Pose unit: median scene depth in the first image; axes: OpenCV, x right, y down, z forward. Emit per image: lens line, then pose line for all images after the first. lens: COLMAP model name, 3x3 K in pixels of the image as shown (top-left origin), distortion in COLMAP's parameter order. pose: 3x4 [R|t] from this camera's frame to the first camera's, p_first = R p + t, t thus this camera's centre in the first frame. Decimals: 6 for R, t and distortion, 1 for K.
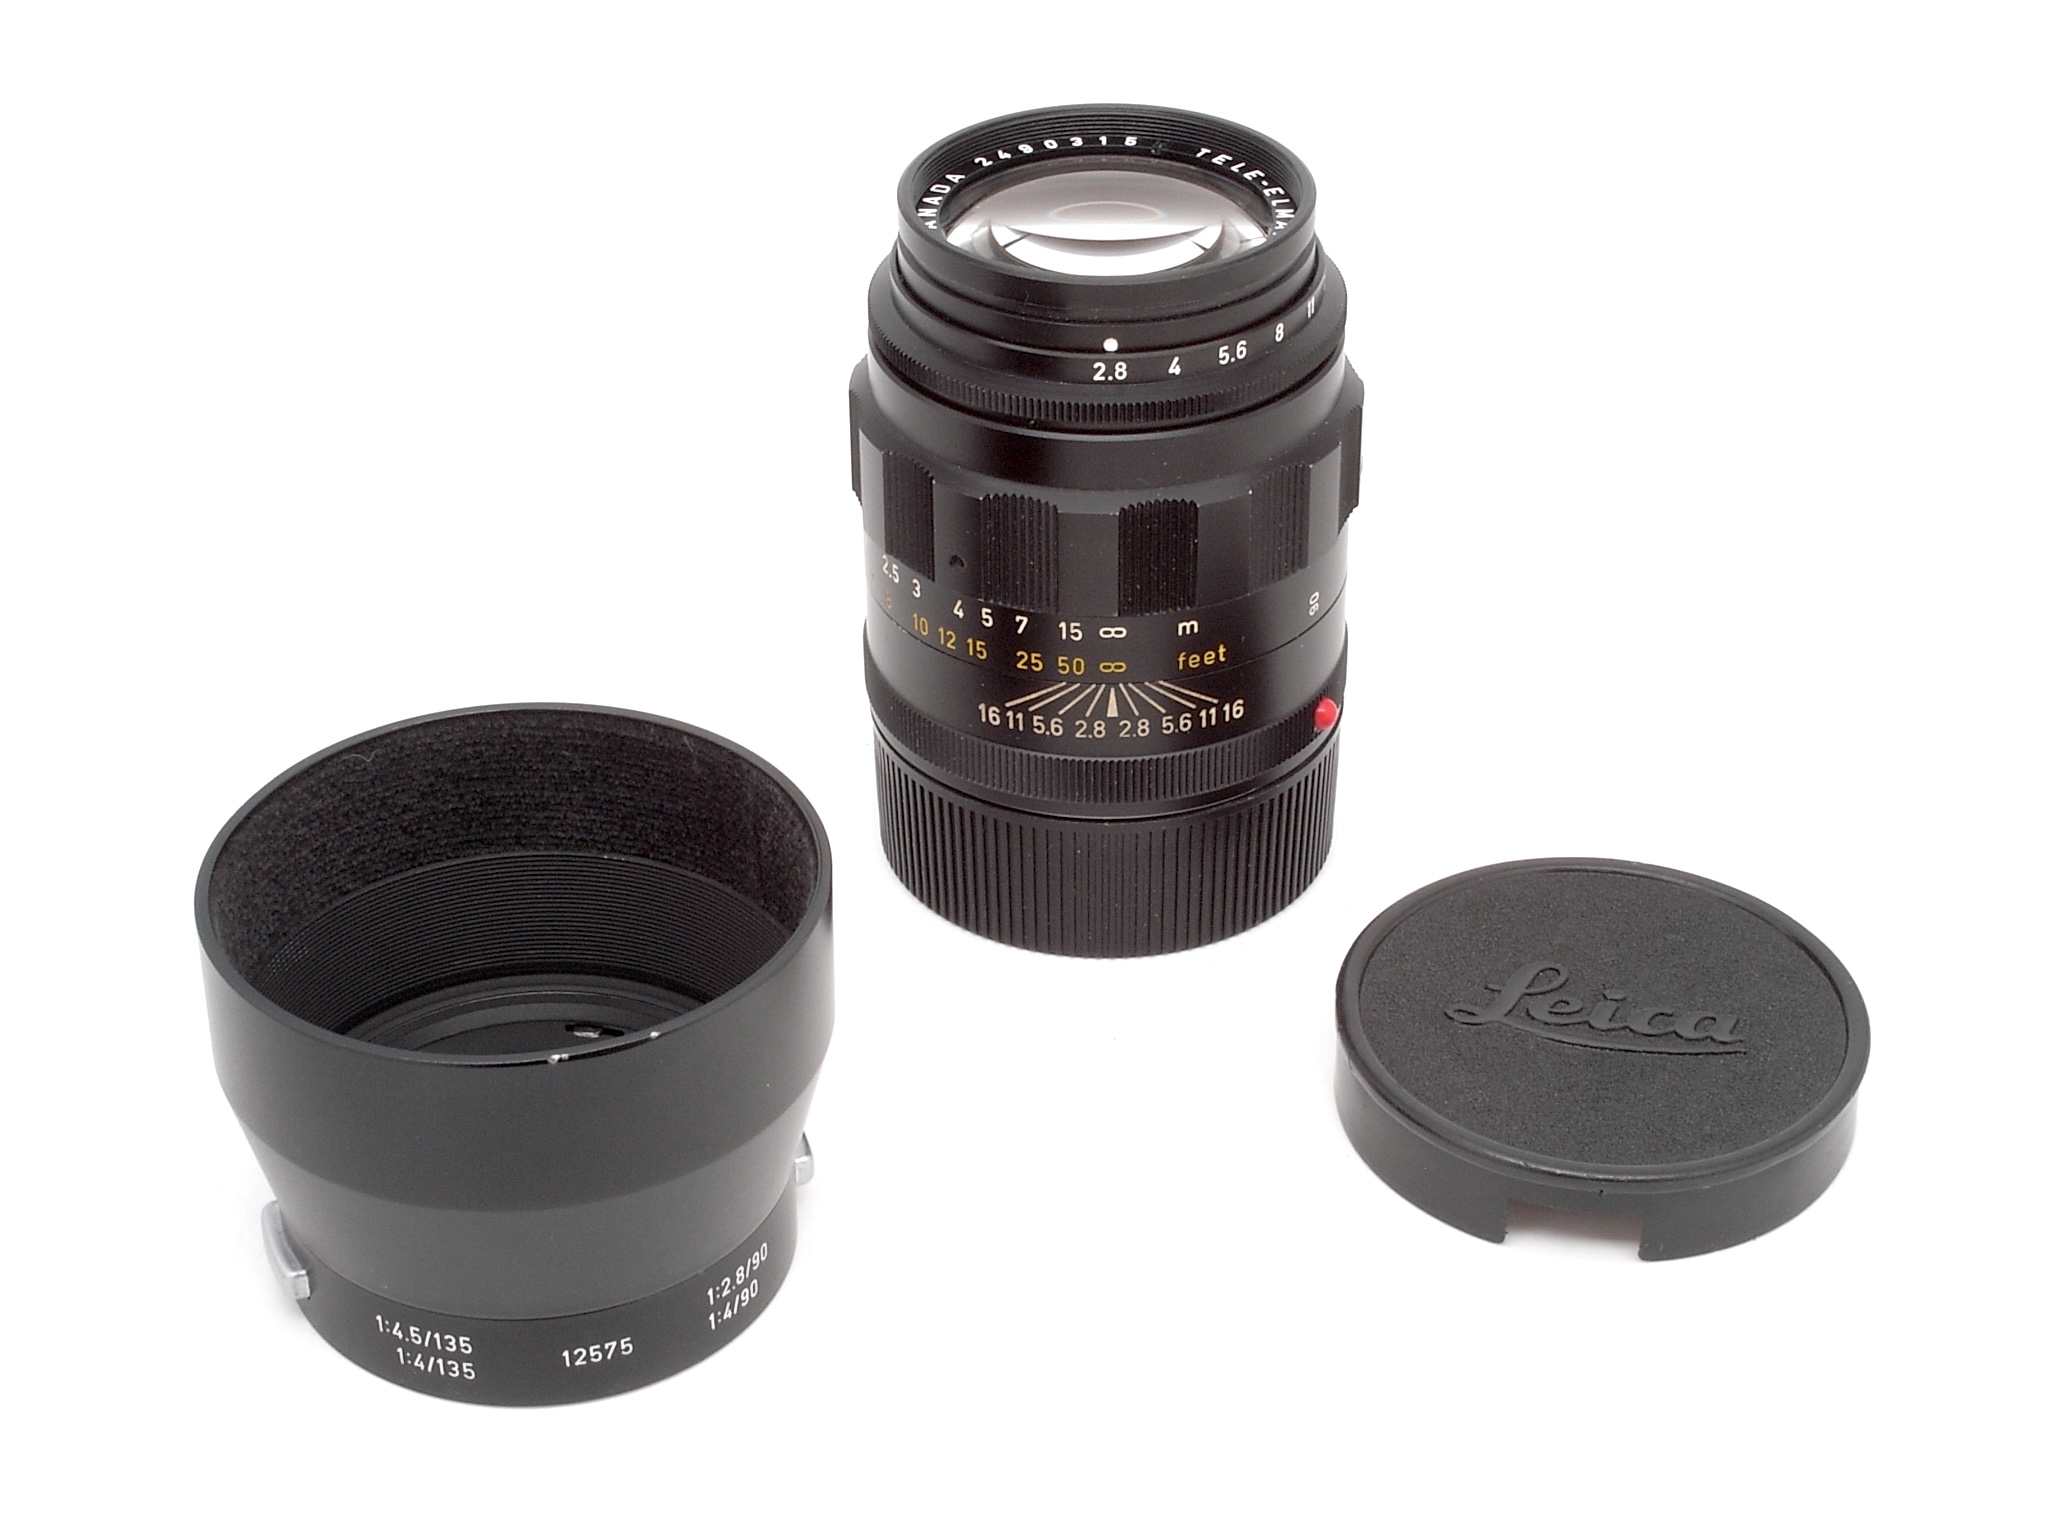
lens RADIAL K [[4177.7, 0, 1024.0], [0, 4177.7, 768.0], [0, 0, 1]] dist [0.053324, -0.025152]
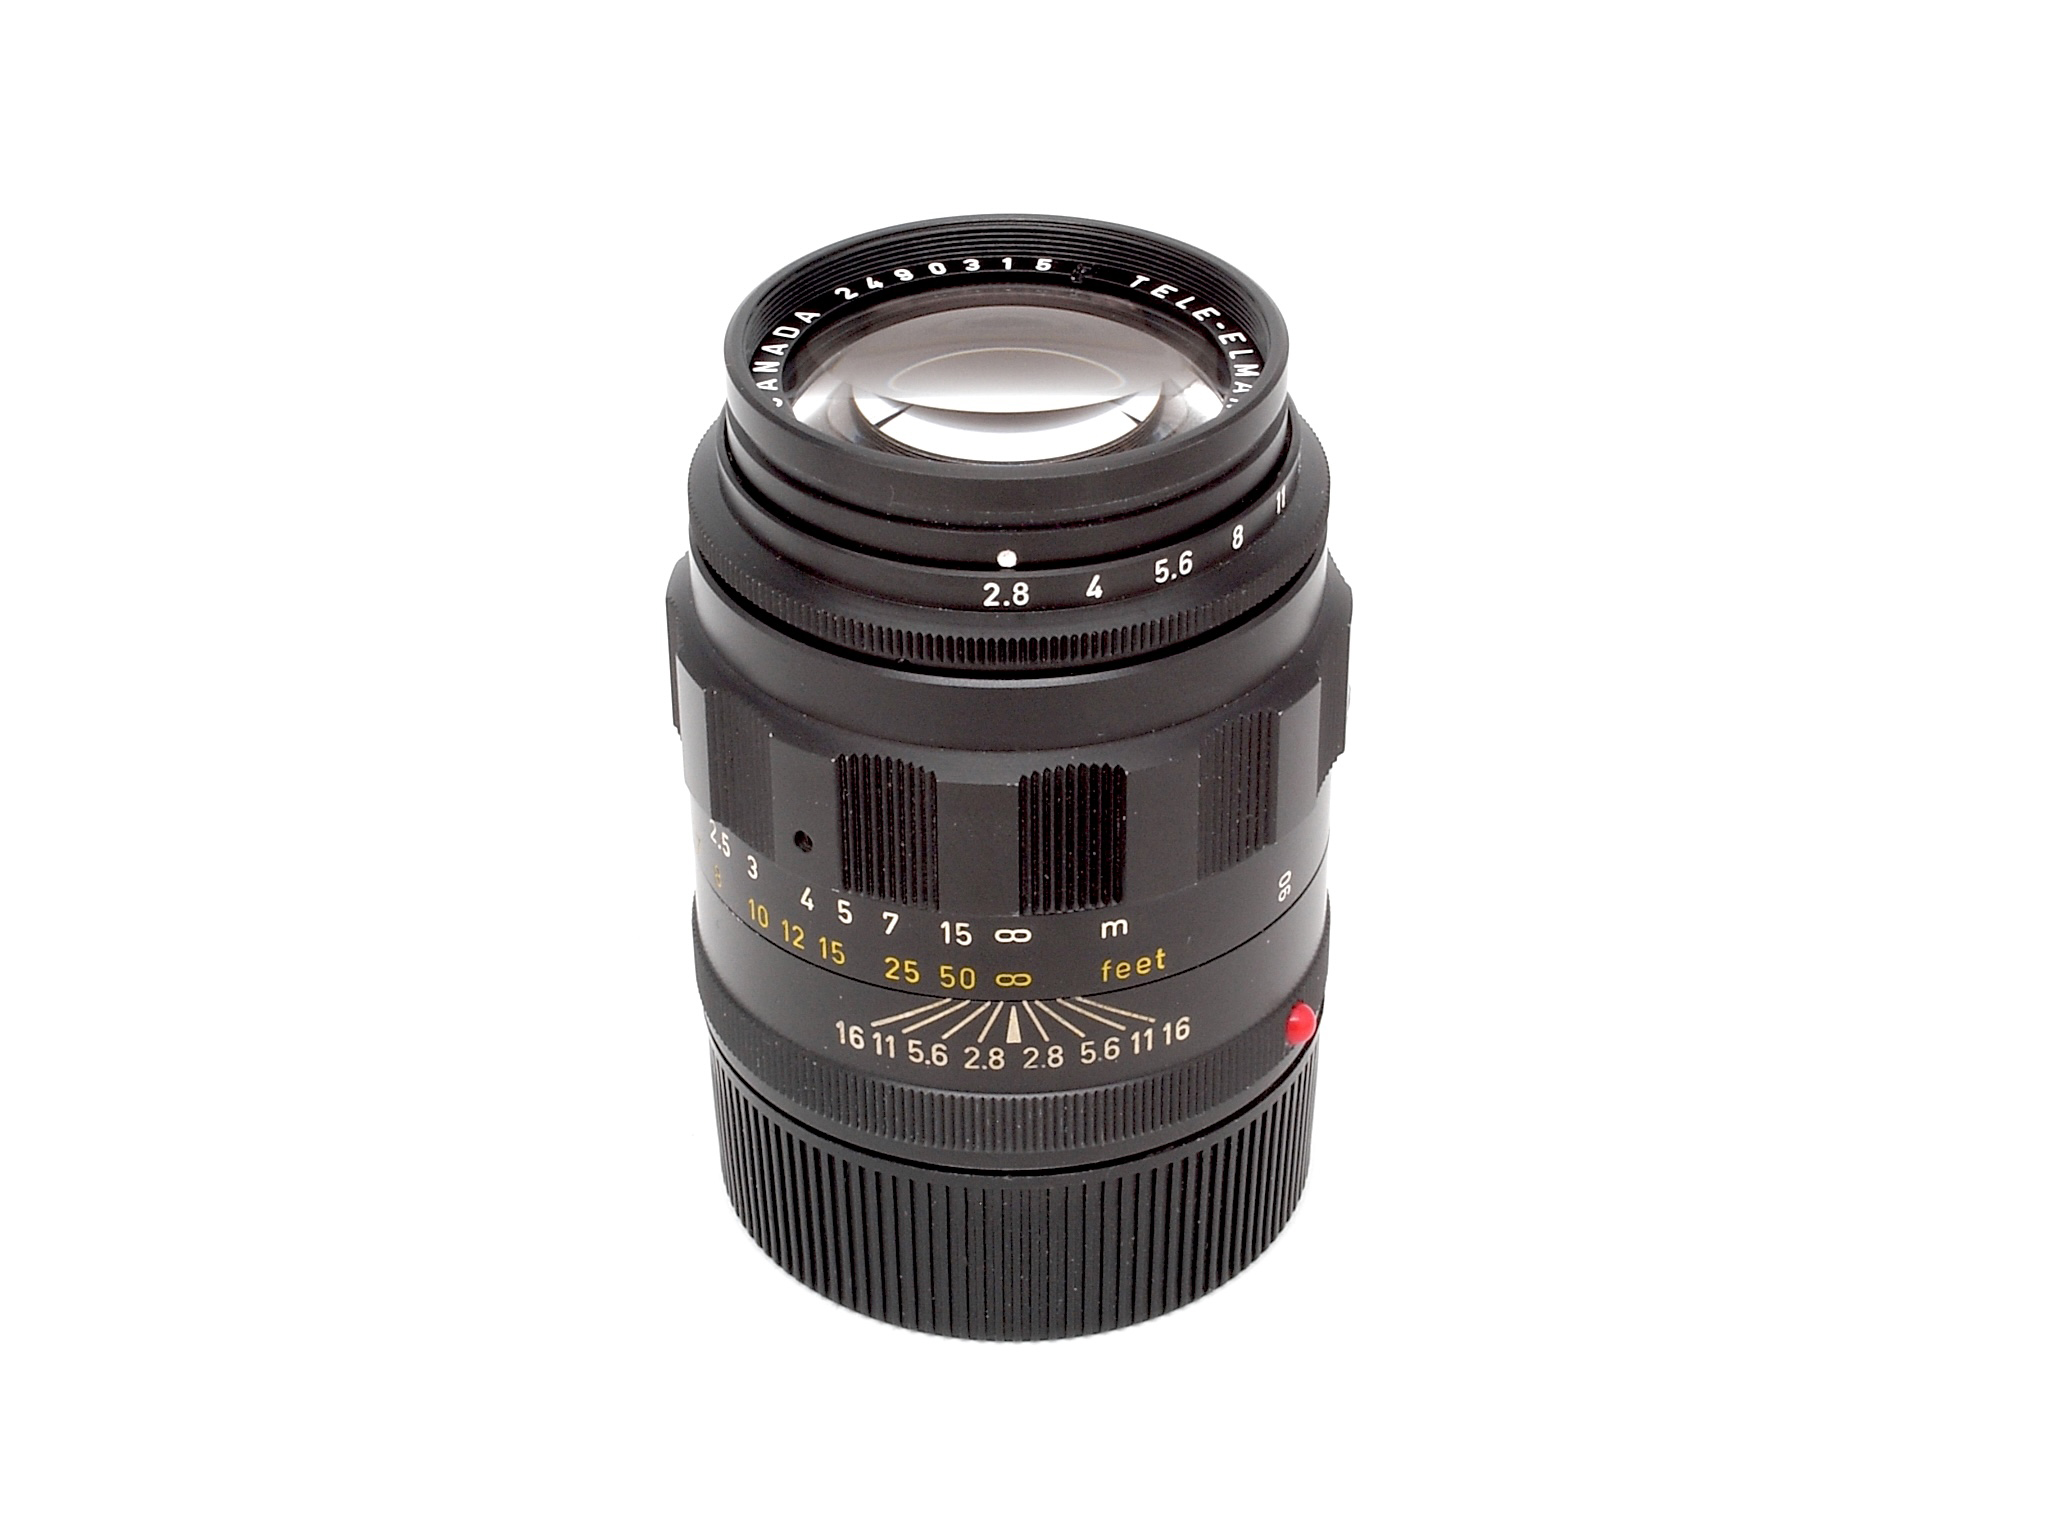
lens RADIAL K [[4177.7, 0, 1024.0], [0, 4177.7, 768.0], [0, 0, 1]] dist [0.053324, -0.025152]
pose [[0.999994, 0.002877, 0.002062, 0.021241], [-0.002892, 0.999970, 0.007198, -0.066401], [-0.002041, -0.007204, 0.999972, 0.253537]]
